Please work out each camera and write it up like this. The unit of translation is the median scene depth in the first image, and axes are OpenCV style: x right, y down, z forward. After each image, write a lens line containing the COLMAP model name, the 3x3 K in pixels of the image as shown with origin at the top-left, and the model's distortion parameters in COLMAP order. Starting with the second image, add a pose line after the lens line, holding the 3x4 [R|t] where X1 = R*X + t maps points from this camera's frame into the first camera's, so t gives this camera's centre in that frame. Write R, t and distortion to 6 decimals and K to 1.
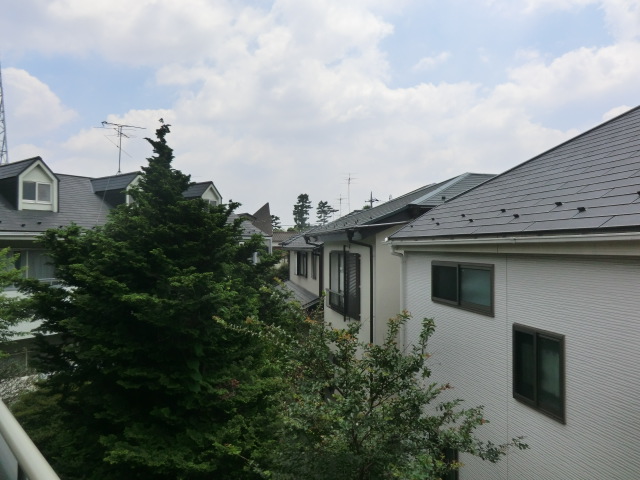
lens RADIAL K [[467.7, 0, 321.1], [0, 467.7, 236.5], [0, 0, 1]] dist [-0.082842, 0.090773]
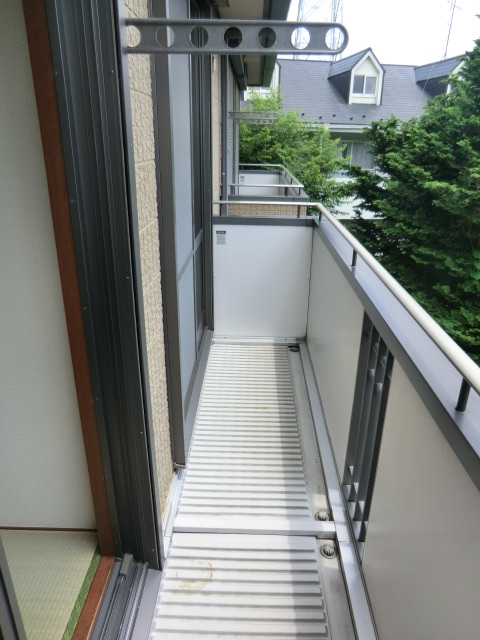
lens RADIAL K [[467.7, 0, 239.3], [0, 467.7, 323.2], [0, 0, 1]] dist [-0.082842, 0.090773]
pose [[0.705351, 0.274732, -0.653454, 0.077023], [-0.001520, 0.922424, 0.386176, 0.006529], [0.708857, -0.271396, 0.651050, -0.150555]]
